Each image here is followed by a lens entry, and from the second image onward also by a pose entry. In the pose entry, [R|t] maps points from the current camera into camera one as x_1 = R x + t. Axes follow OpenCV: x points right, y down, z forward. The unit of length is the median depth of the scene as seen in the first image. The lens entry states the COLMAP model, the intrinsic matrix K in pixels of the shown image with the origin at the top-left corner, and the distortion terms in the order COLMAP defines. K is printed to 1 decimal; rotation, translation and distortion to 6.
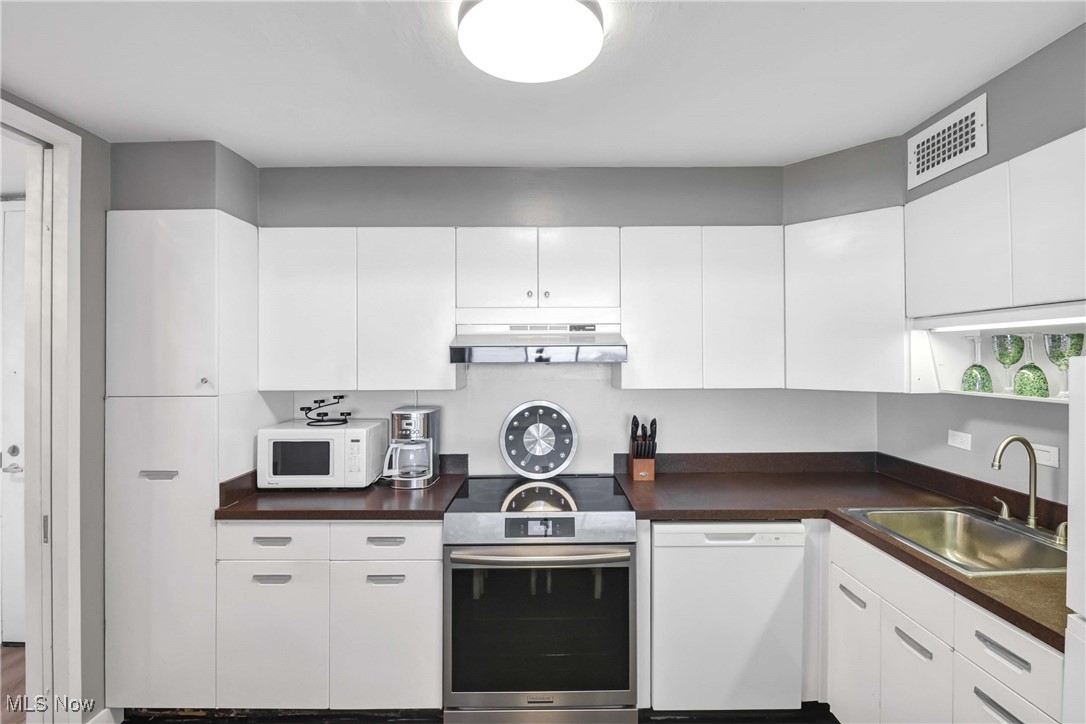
lens RADIAL K [[501.3, 0, 543.9], [0, 501.3, 357.7], [0, 0, 1]] dist [-0.014604, -0.000673]
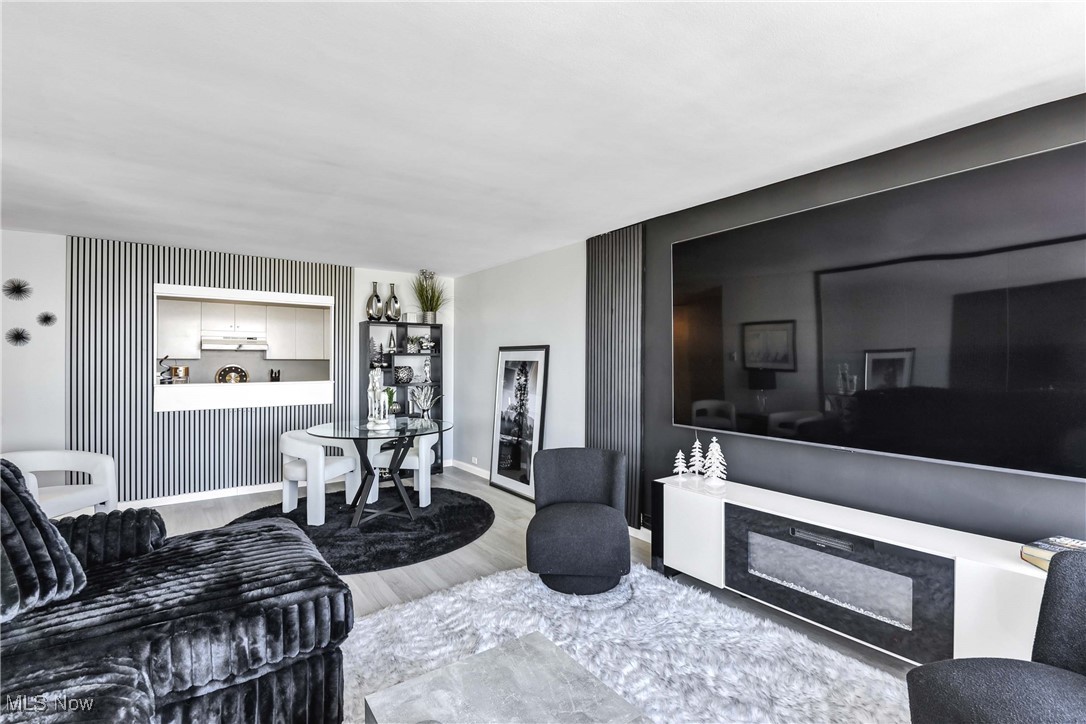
lens RADIAL K [[484.6, 0, 543.1], [0, 484.6, 355.5], [0, 0, 1]] dist [-0.018131, -0.000335]
pose [[0.802495, 0.014451, 0.596483, -0.272480], [-0.002224, 0.999772, -0.021229, 0.112273], [-0.596654, 0.015709, 0.802345, -2.649270]]
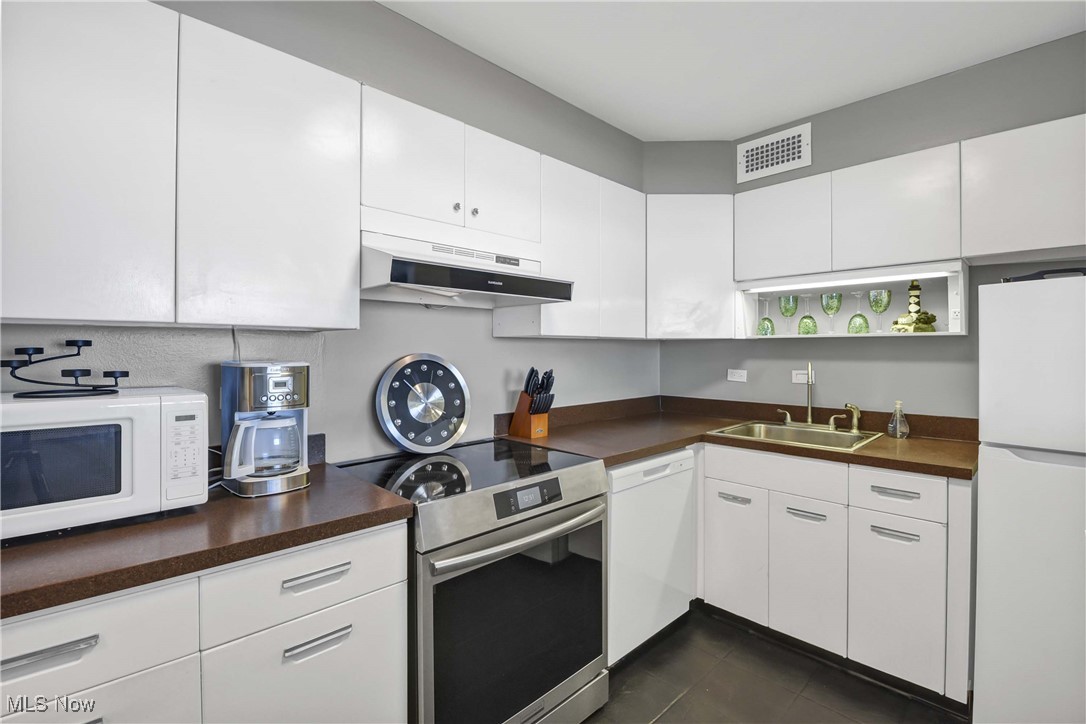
lens RADIAL K [[484.6, 0, 543.1], [0, 484.6, 355.5], [0, 0, 1]] dist [-0.018131, -0.000335]
pose [[0.718783, -0.001341, 0.695233, -0.501298], [-0.000625, 0.999996, 0.002575, 0.109484], [-0.695234, -0.002285, 0.718779, 0.420453]]
